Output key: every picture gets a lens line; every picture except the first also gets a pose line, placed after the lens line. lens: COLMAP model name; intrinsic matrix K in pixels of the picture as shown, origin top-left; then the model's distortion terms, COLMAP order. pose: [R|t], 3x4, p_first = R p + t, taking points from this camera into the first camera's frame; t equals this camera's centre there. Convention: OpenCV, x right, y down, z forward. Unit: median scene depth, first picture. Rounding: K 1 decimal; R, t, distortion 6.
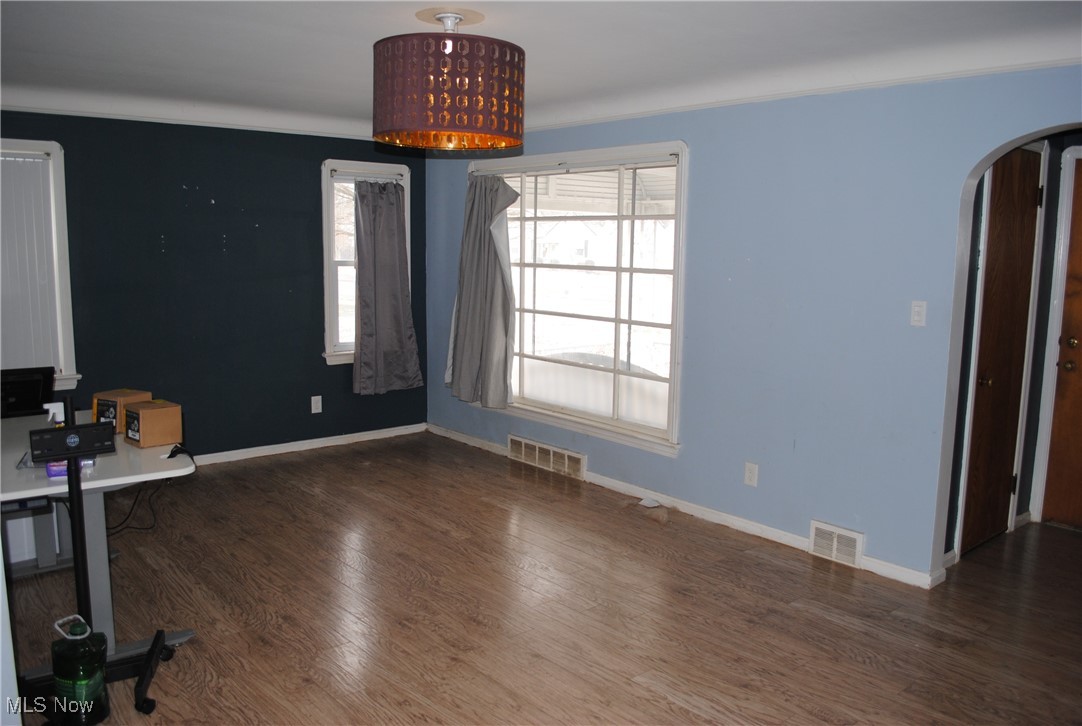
lens RADIAL K [[859.3, 0, 541.0], [0, 859.3, 363.0], [0, 0, 1]] dist [-0.078693, 0.007637]
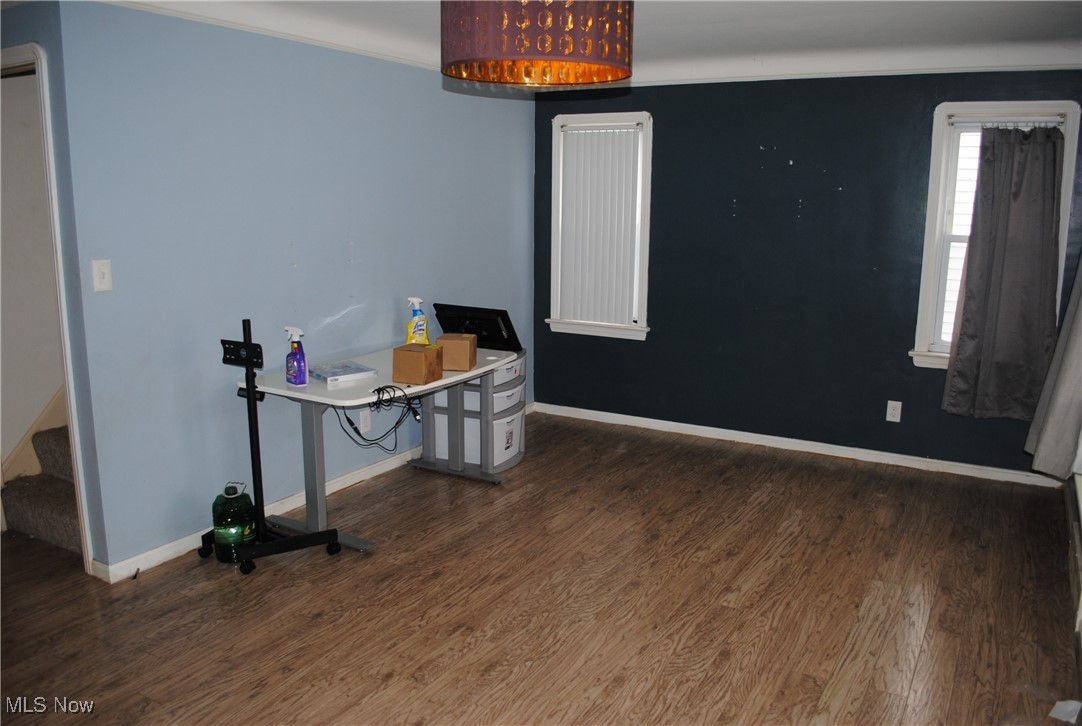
lens RADIAL K [[859.3, 0, 541.0], [0, 859.3, 363.0], [0, 0, 1]] dist [-0.078693, 0.007637]
pose [[0.342028, 0.169676, -0.924244, 0.413800], [-0.134779, 0.982251, 0.130448, -0.064793], [0.929974, 0.079952, 0.358826, 0.458653]]
